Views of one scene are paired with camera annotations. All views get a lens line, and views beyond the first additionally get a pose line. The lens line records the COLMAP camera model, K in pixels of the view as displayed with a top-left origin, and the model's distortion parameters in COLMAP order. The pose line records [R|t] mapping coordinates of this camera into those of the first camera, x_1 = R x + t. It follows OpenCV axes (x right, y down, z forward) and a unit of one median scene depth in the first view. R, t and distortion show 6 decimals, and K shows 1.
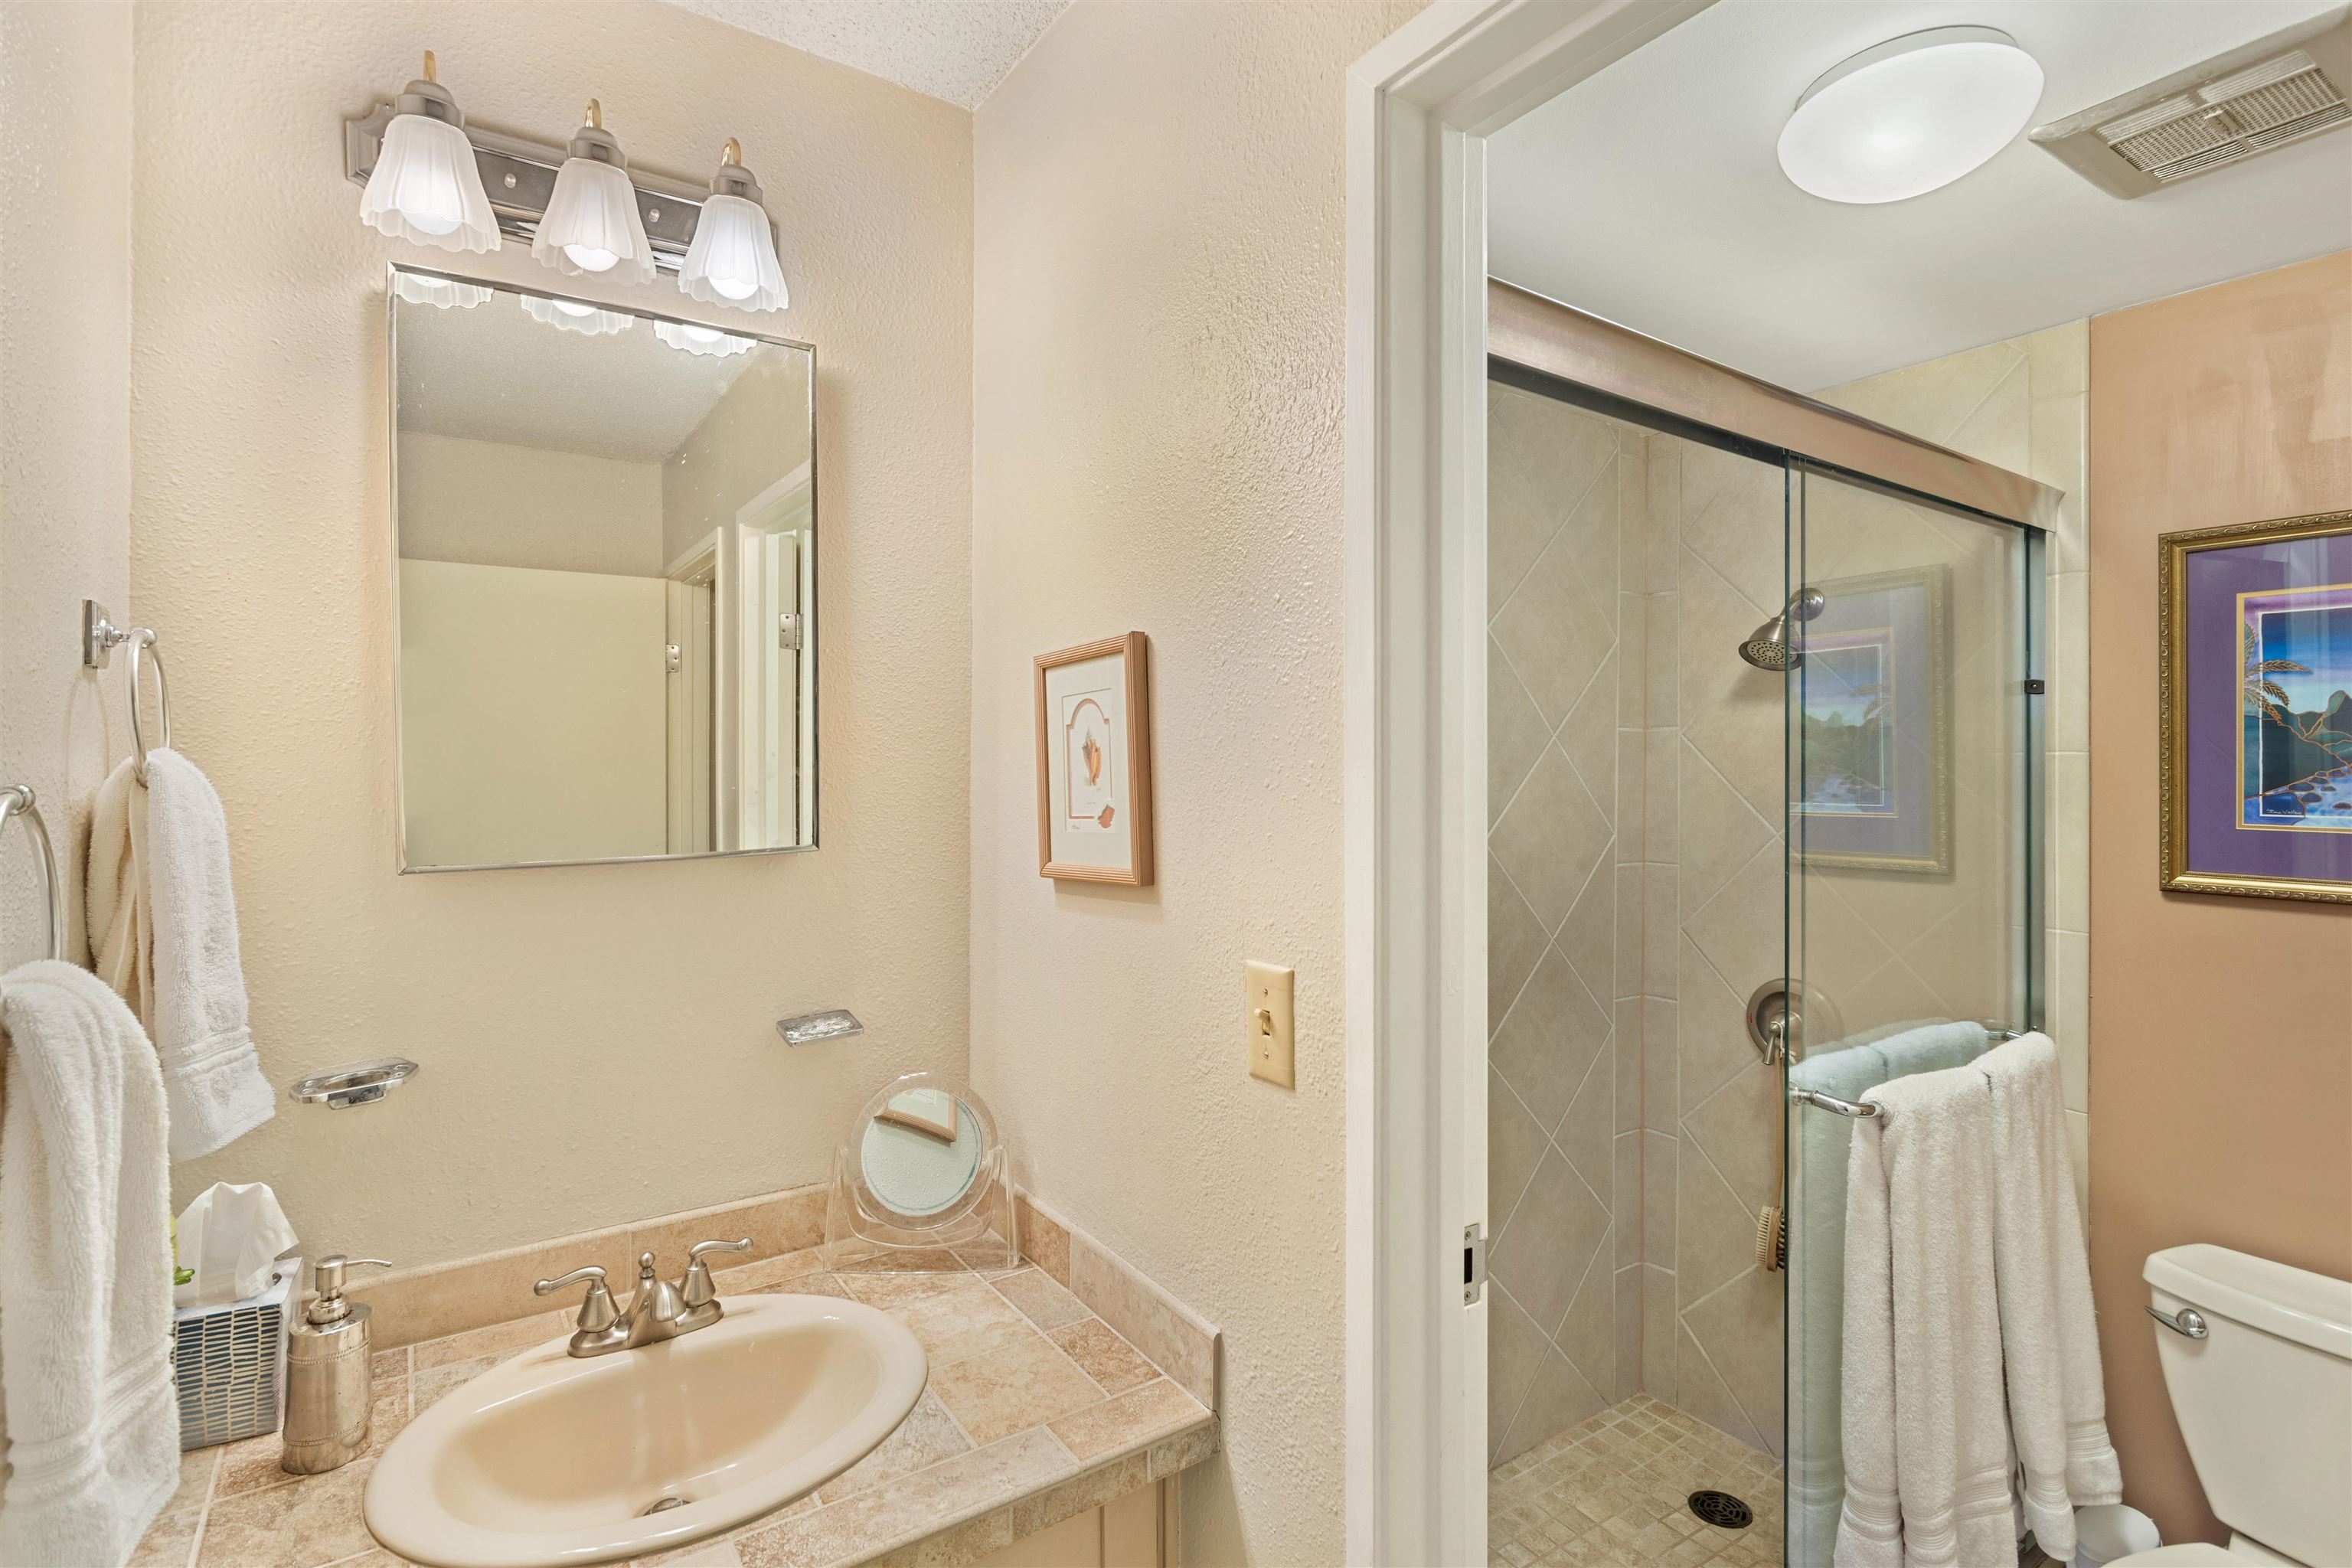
lens RADIAL K [[1150.6, 0, 1173.5], [0, 1150.6, 773.7], [0, 0, 1]] dist [0.001572, 0.001381]
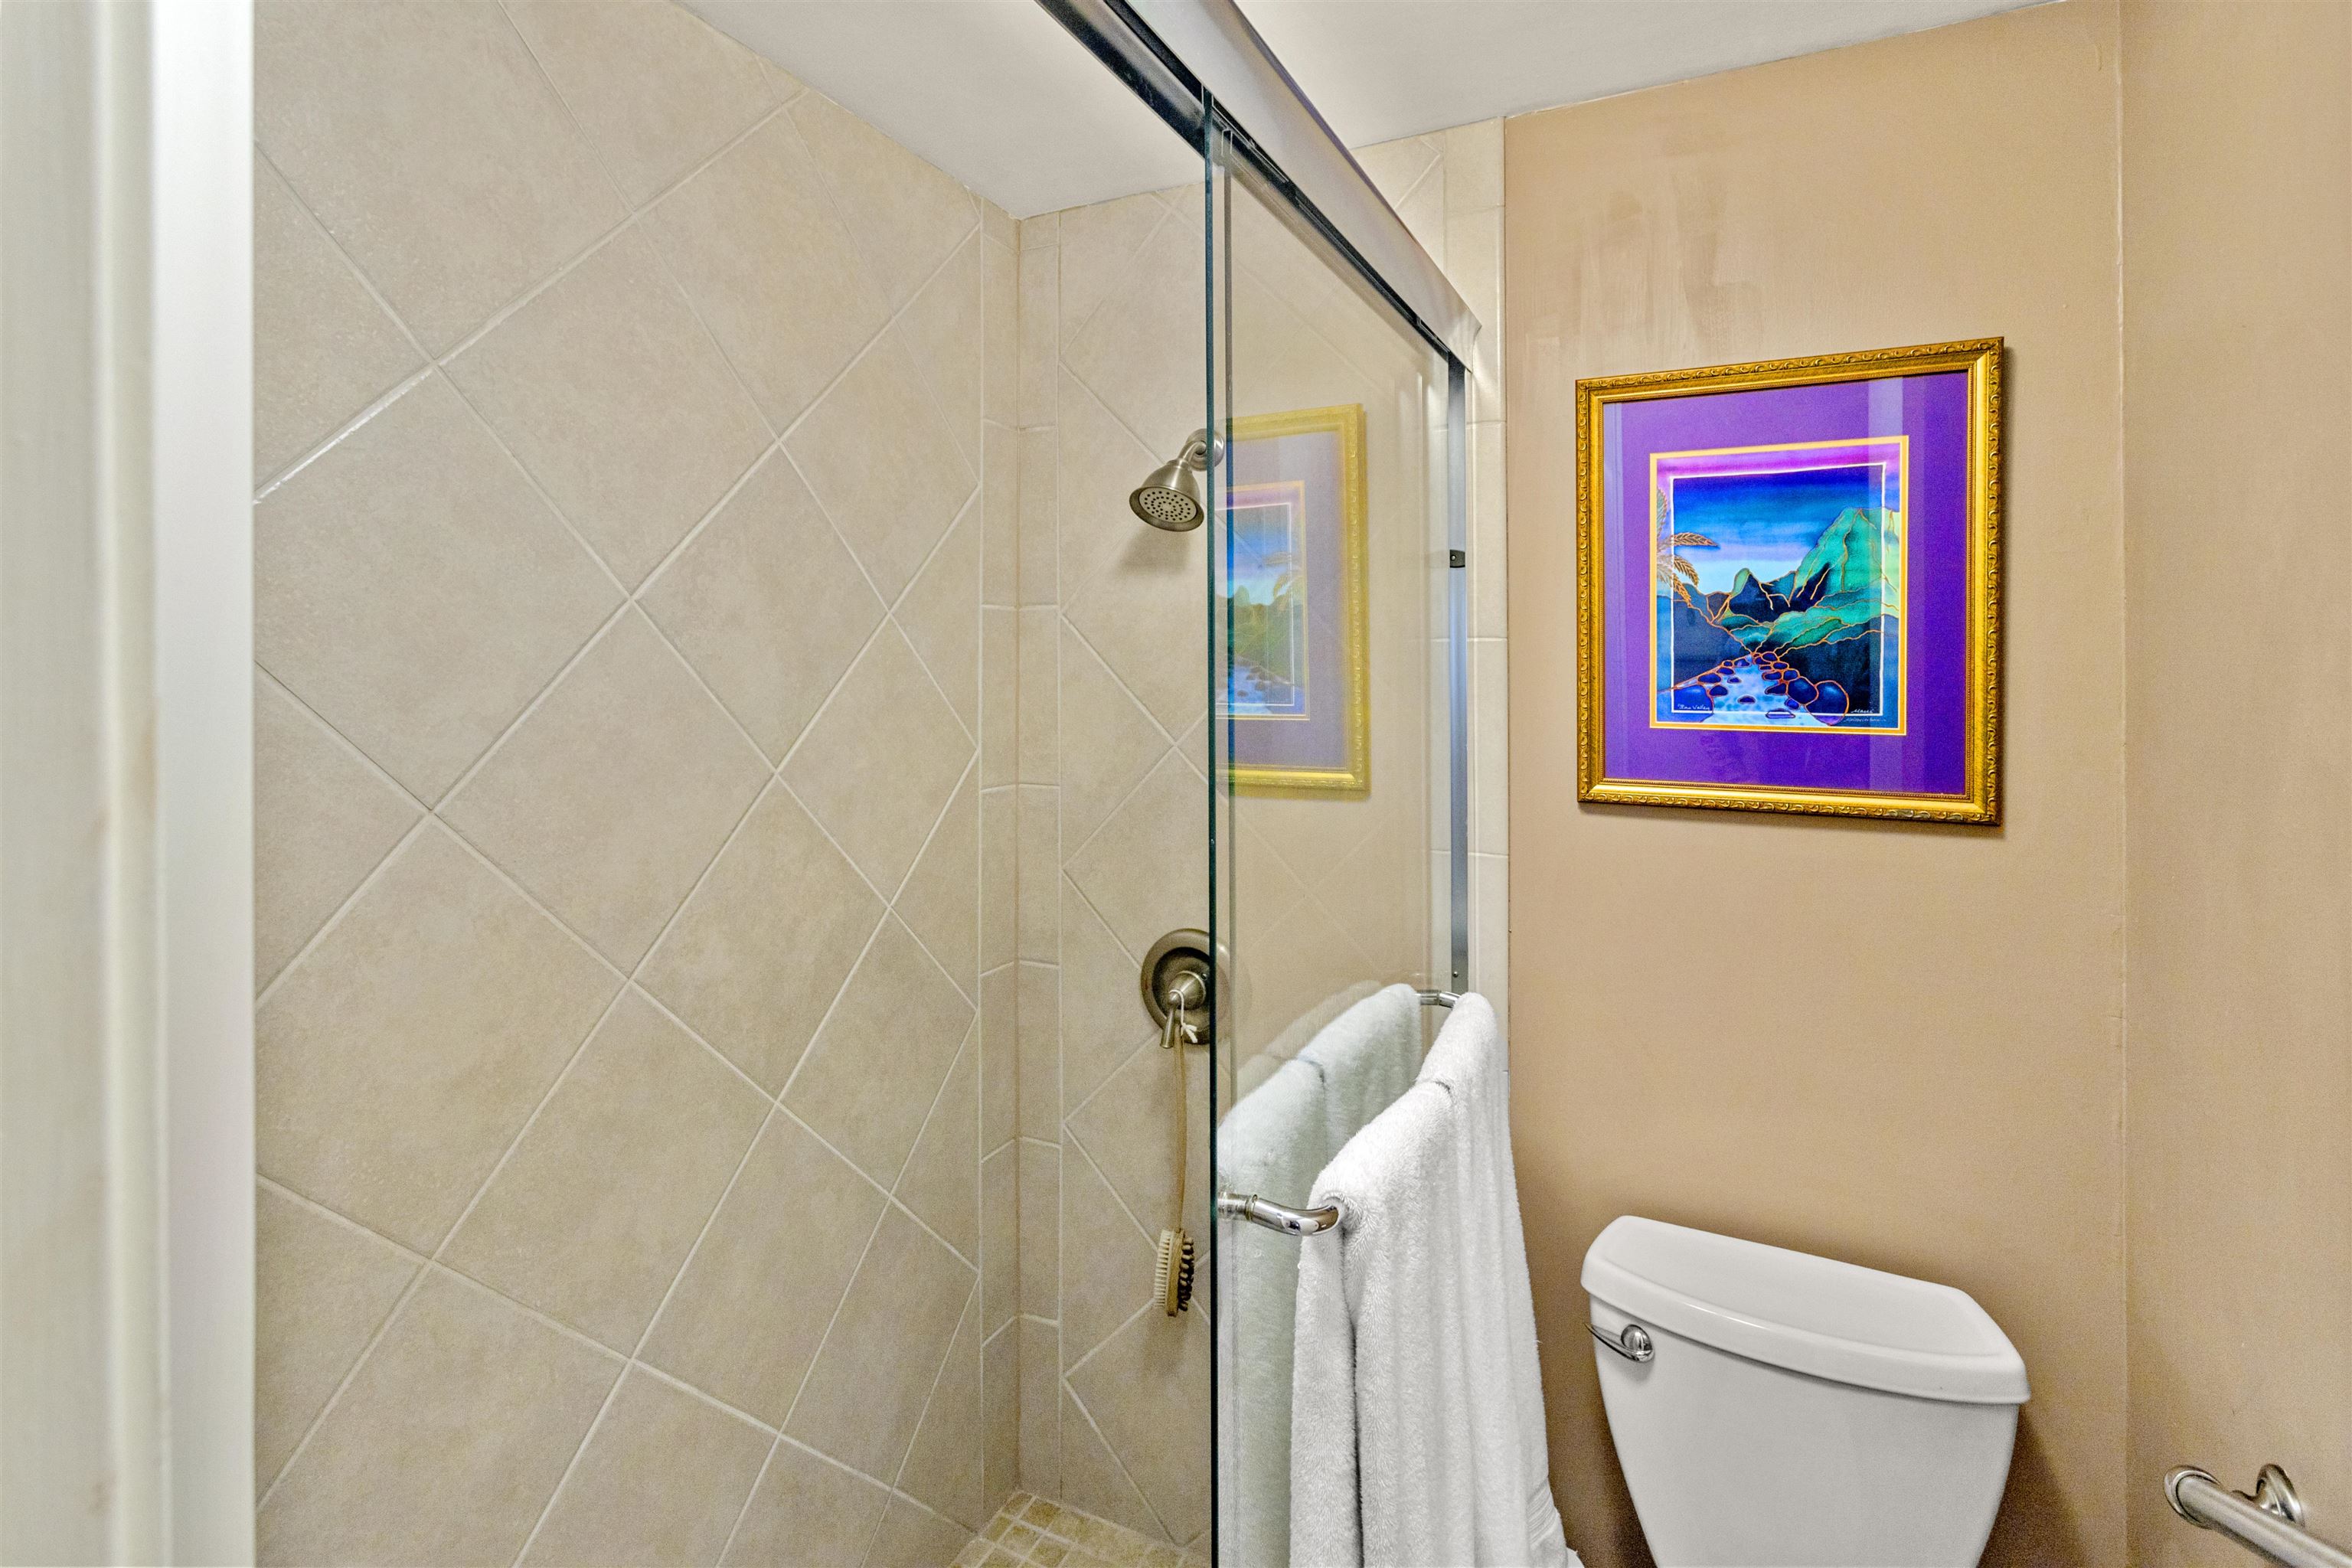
lens RADIAL K [[1073.8, 0, 1173.9], [0, 1073.8, 661.8], [0, 0, 1]] dist [0.000077, 0.000054]
pose [[0.876264, -0.004732, 0.481809, 0.217061], [0.006057, 0.999981, -0.001195, -0.002469], [-0.481794, 0.003965, 0.876276, 0.452995]]
